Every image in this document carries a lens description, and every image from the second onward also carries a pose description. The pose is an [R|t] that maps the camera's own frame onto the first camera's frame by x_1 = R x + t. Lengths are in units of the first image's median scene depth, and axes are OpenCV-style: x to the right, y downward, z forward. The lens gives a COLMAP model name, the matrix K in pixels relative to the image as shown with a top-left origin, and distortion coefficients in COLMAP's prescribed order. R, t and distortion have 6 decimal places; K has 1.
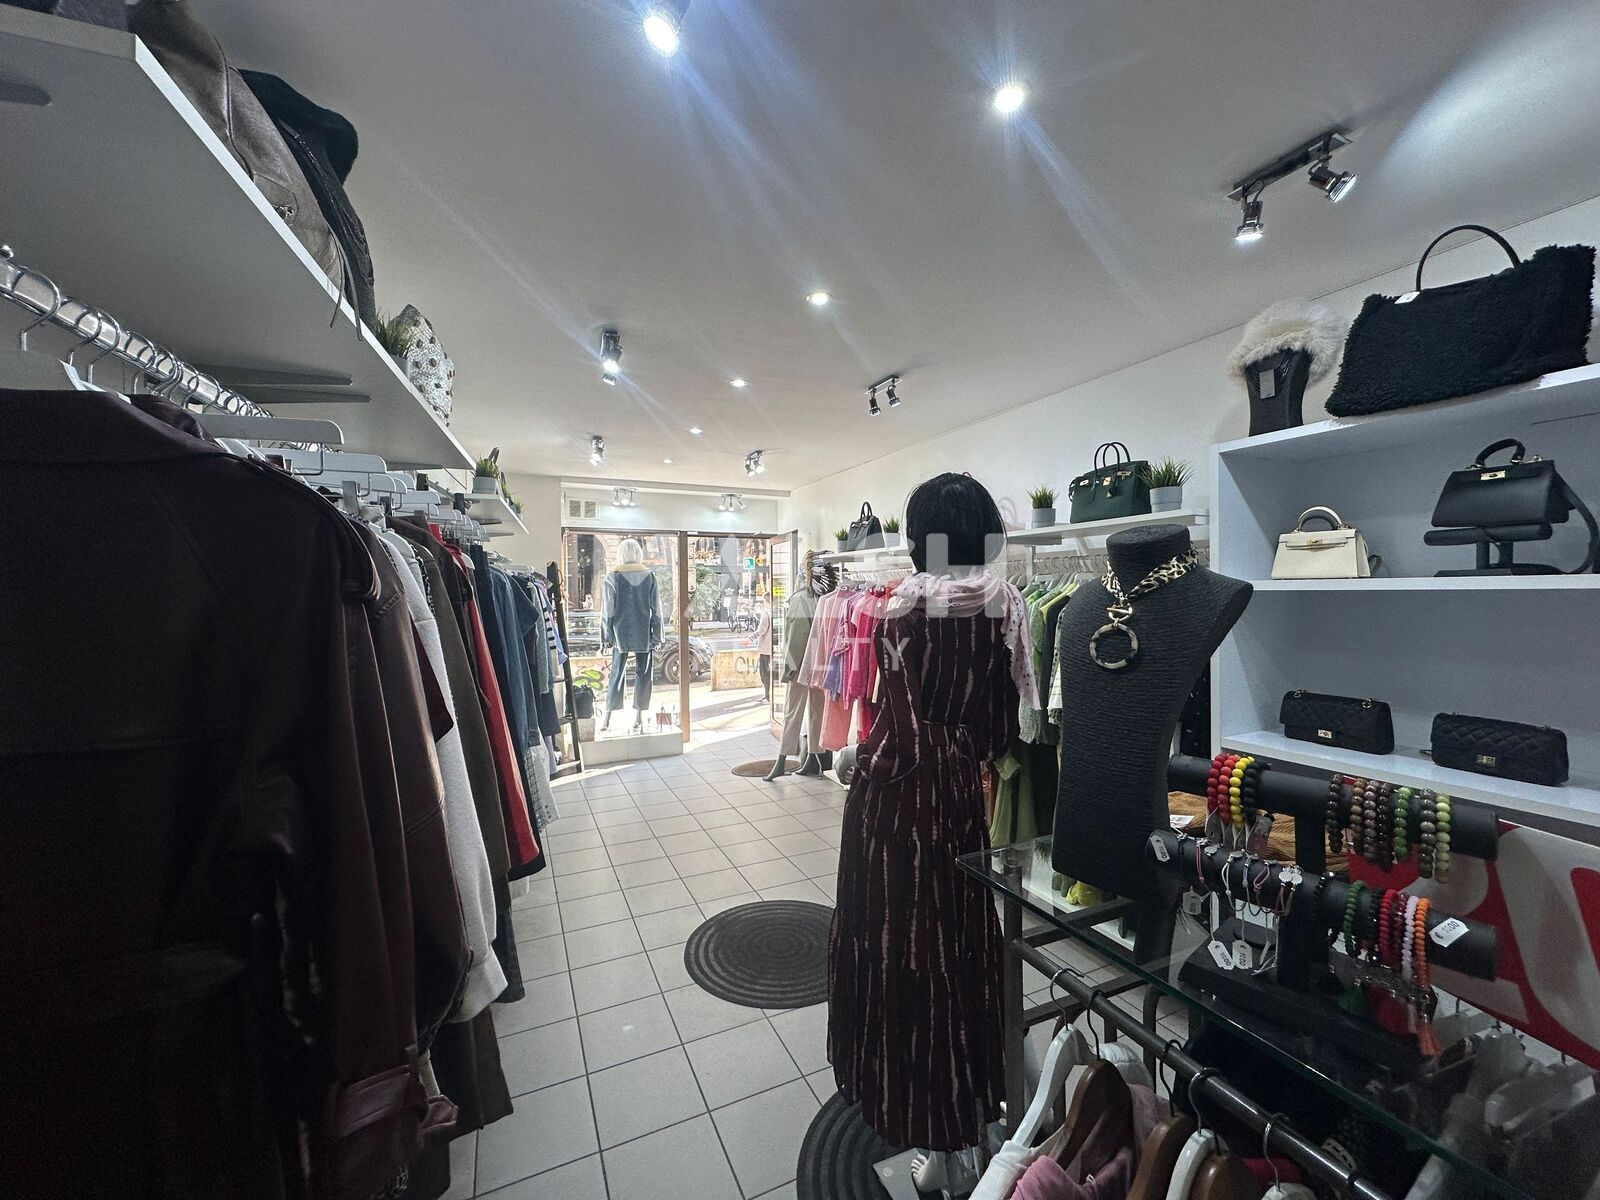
lens RADIAL K [[635.6, 0, 800.0], [0, 635.6, 600.0], [0, 0, 1]] dist [-0.000812, 0.000319]
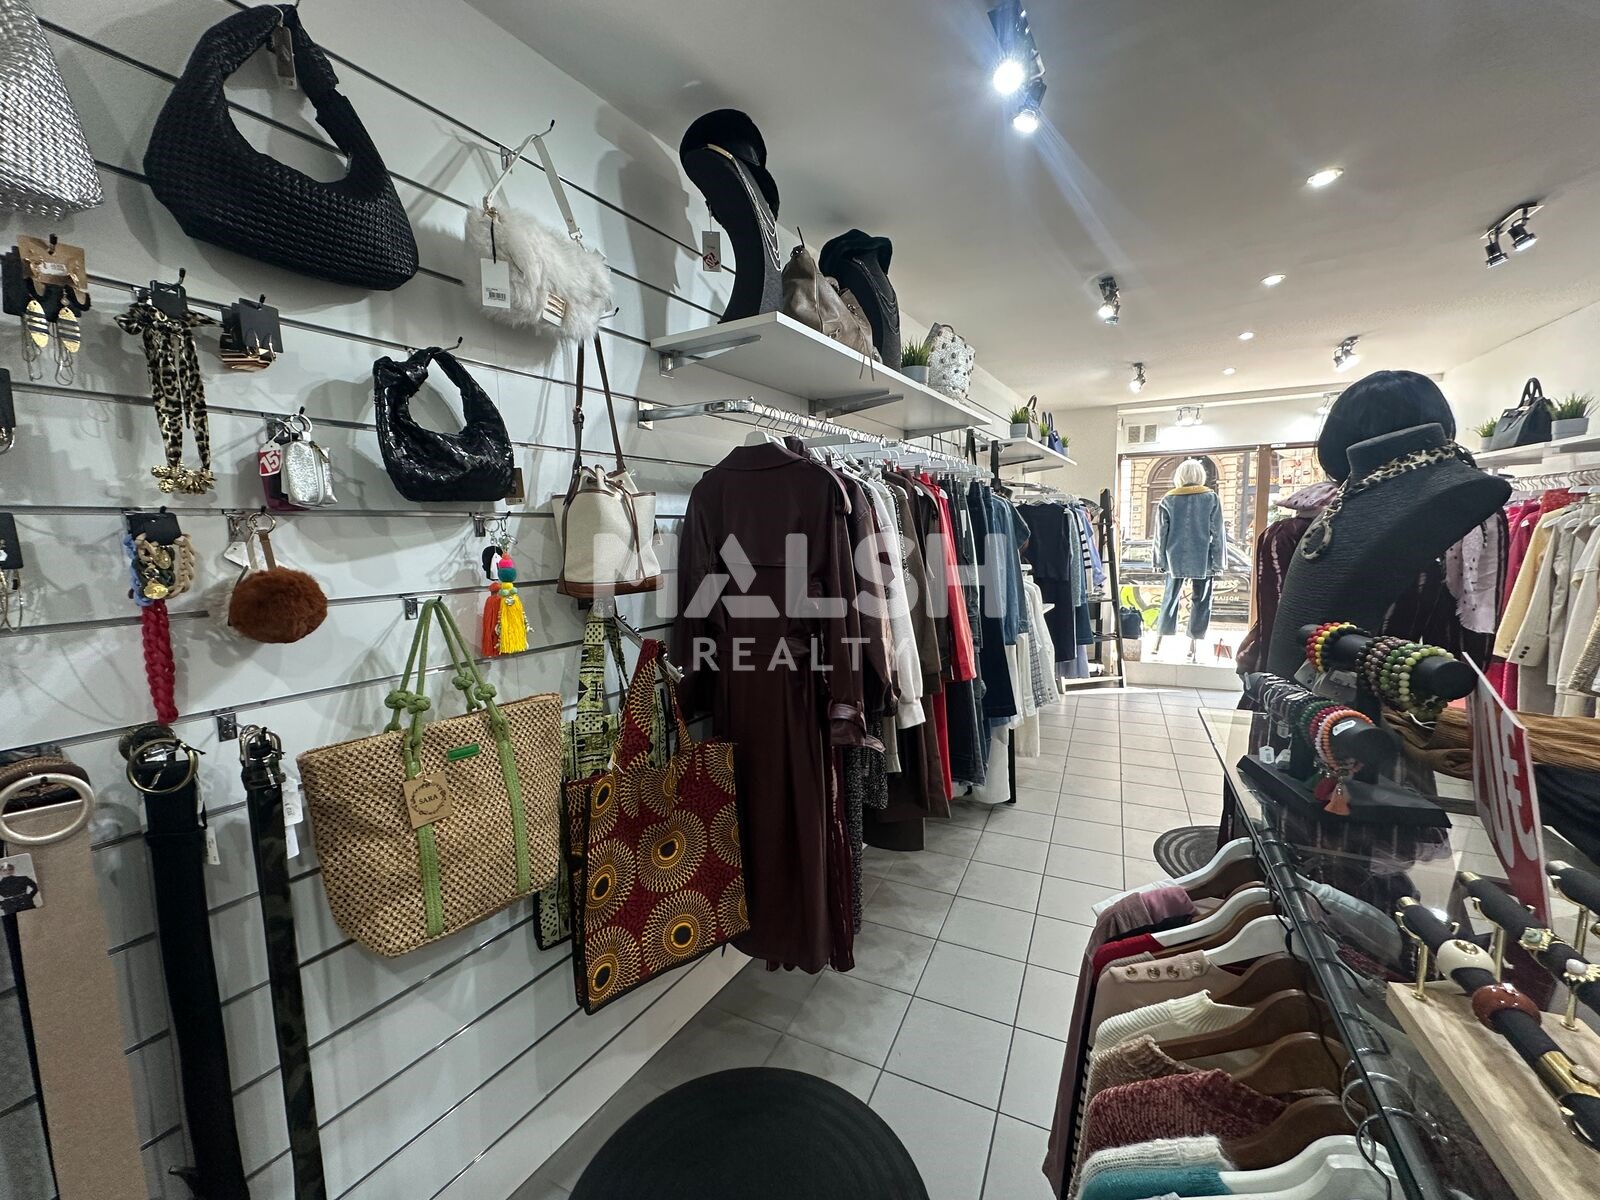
lens RADIAL K [[635.6, 0, 800.0], [0, 635.6, 600.0], [0, 0, 1]] dist [-0.000812, 0.000319]
pose [[0.630165, 0.077241, -0.772610, 0.147491], [0.008215, 0.994321, 0.106107, 0.009169], [0.776417, -0.073212, 0.625952, -0.088527]]
